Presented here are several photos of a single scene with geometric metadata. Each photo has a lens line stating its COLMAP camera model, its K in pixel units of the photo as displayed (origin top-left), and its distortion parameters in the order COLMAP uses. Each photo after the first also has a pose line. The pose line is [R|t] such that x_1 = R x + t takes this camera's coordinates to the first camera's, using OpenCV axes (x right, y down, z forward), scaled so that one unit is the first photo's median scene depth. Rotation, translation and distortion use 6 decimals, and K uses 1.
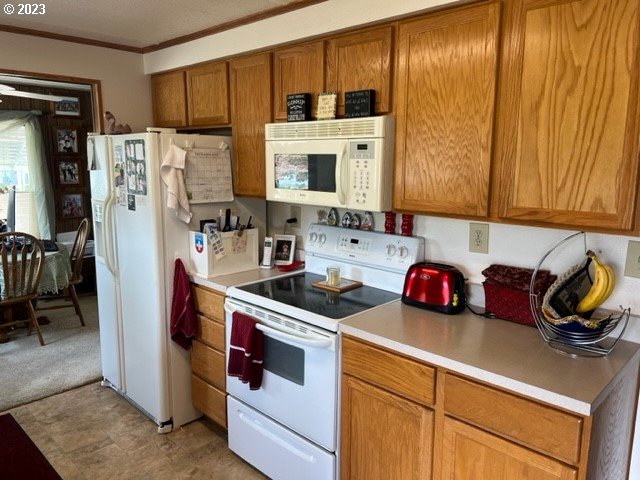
lens RADIAL K [[486.4, 0, 322.2], [0, 486.4, 235.7], [0, 0, 1]] dist [0.043115, -0.056040]
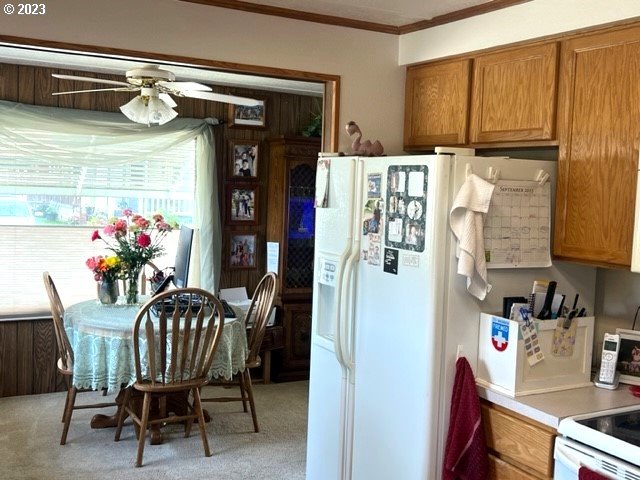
lens RADIAL K [[736.6, 0, 320.0], [0, 736.6, 240.0], [0, 0, 1]] dist [0.168142, -0.409942]
pose [[0.952427, 0.049470, -0.300725, -0.184986], [-0.074656, 0.994546, -0.072840, -0.017246], [0.295481, 0.091826, 0.950925, 0.043861]]
